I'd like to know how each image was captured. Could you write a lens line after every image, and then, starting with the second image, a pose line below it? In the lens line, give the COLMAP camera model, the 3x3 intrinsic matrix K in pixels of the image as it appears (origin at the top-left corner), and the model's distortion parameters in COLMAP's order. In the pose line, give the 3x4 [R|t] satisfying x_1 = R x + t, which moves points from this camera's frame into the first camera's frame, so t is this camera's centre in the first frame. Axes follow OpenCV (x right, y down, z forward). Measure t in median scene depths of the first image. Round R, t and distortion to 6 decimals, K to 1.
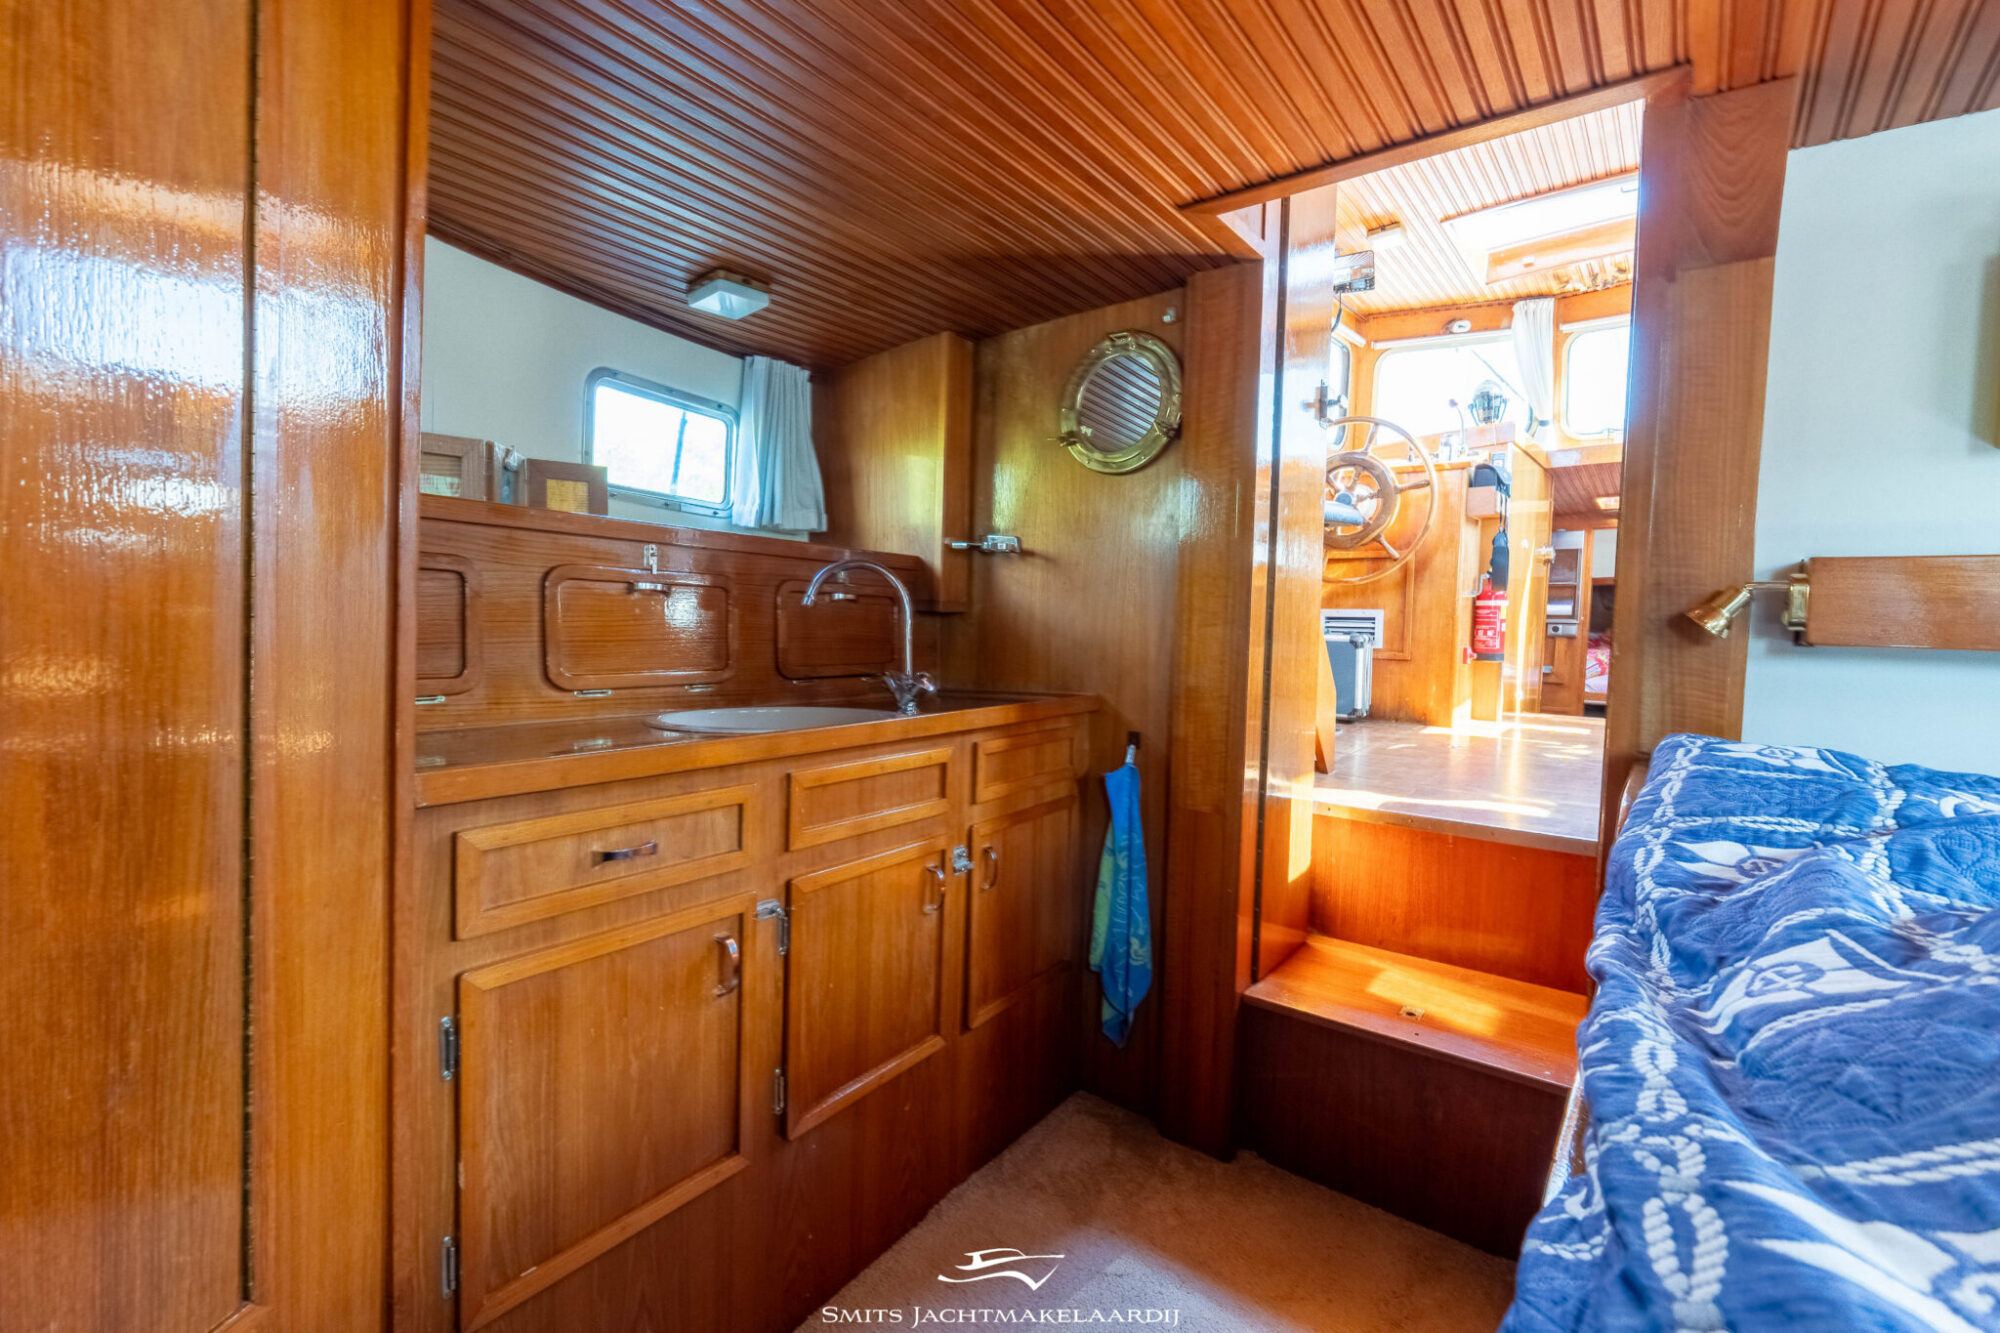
lens RADIAL K [[902.3, 0, 1000.0], [0, 902.3, 666.5], [0, 0, 1]] dist [-0.000183, 0.000212]
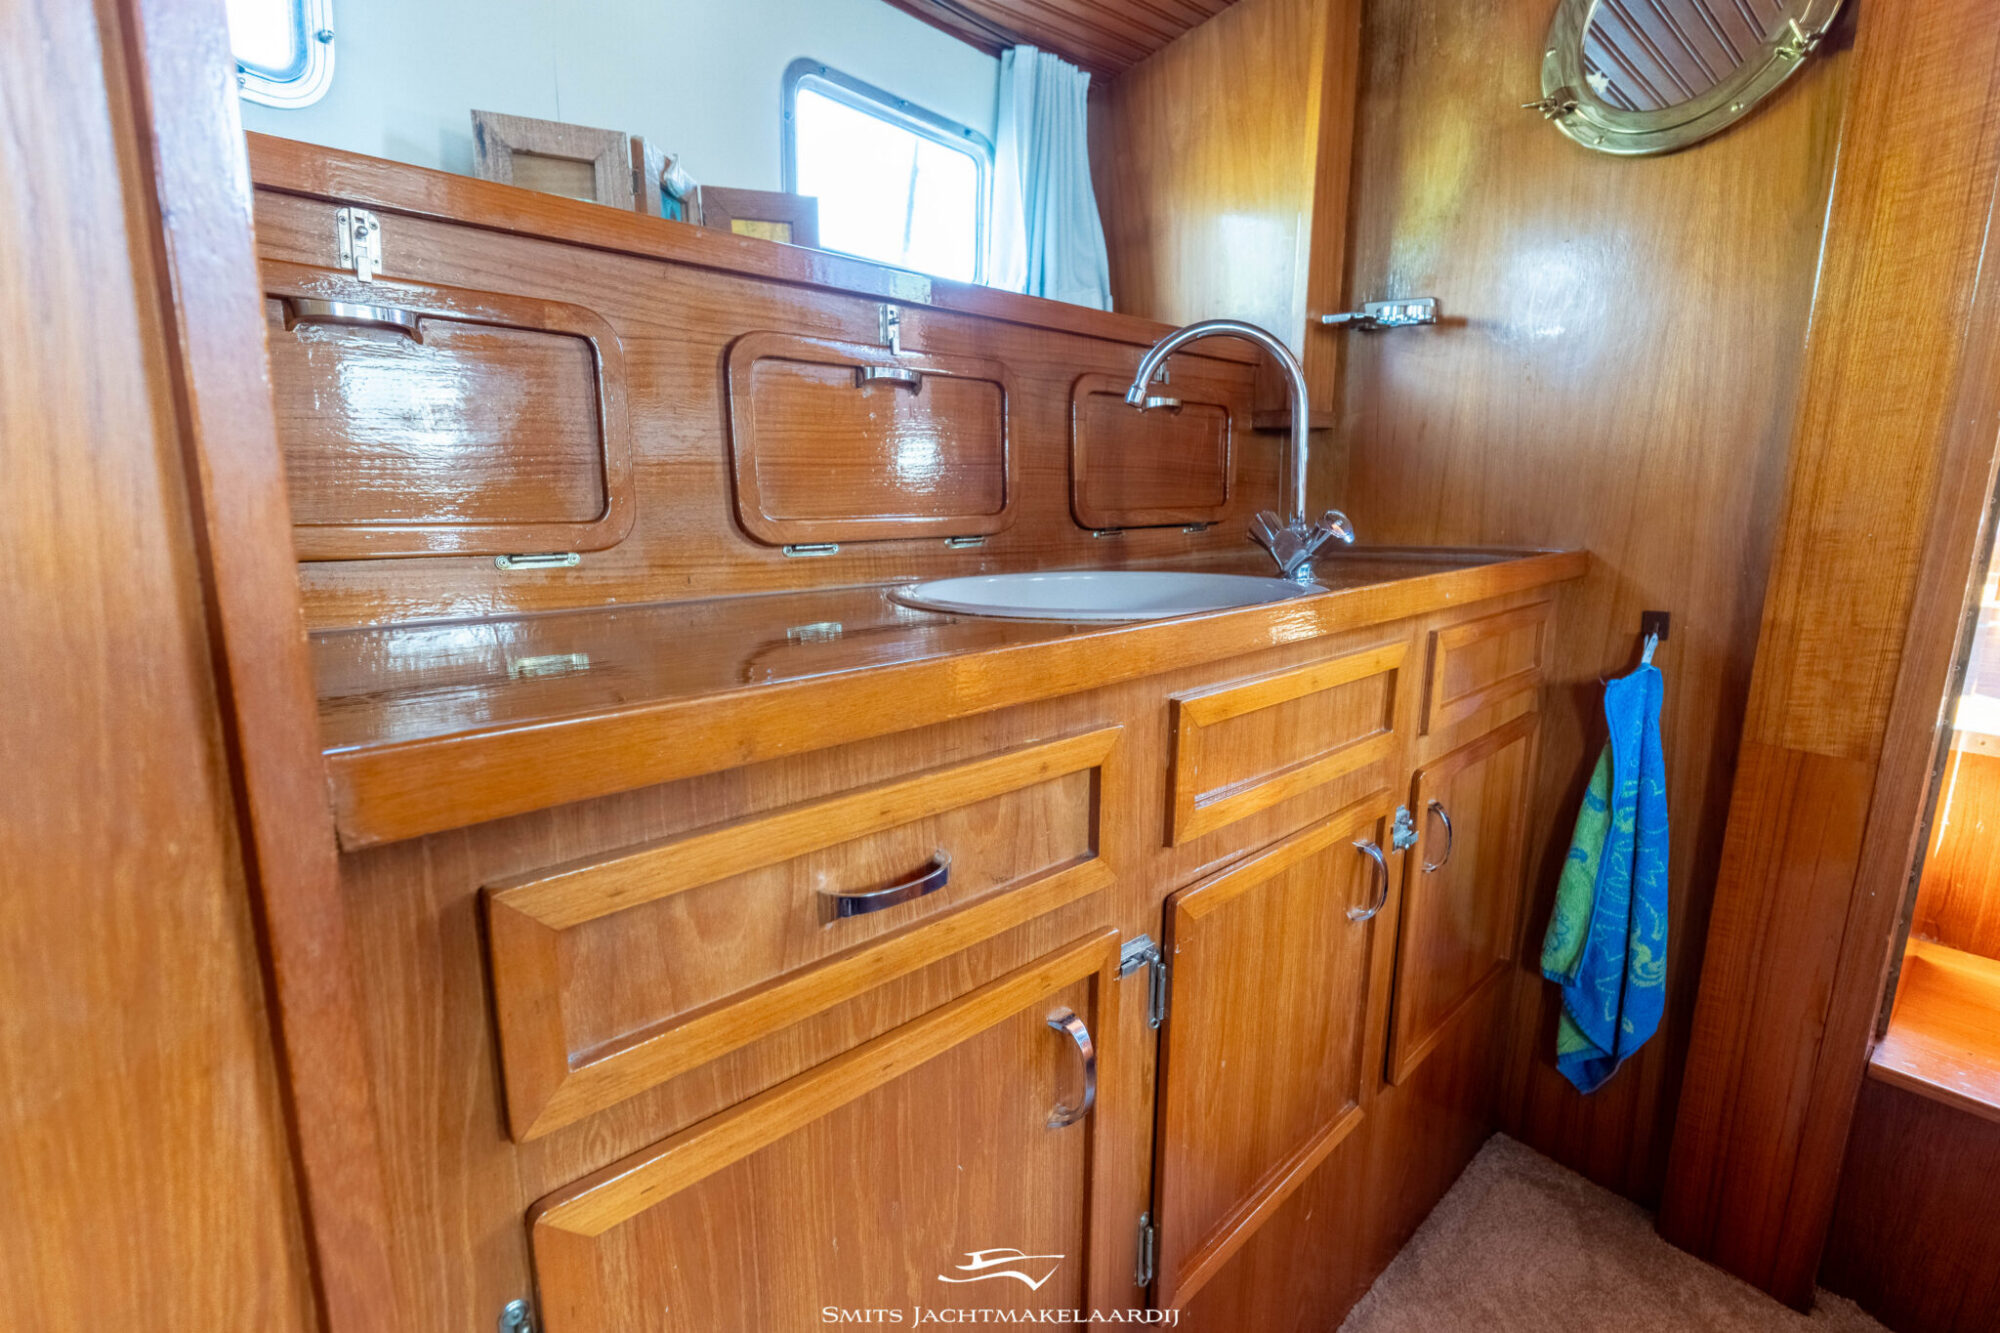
lens RADIAL K [[902.3, 0, 1000.0], [0, 902.3, 666.5], [0, 0, 1]] dist [-0.000183, 0.000212]
pose [[0.974715, 0.018658, -0.222671, -0.173825], [0.013858, 0.989542, 0.143578, 0.020534], [0.223021, -0.143033, 0.964263, 0.394347]]
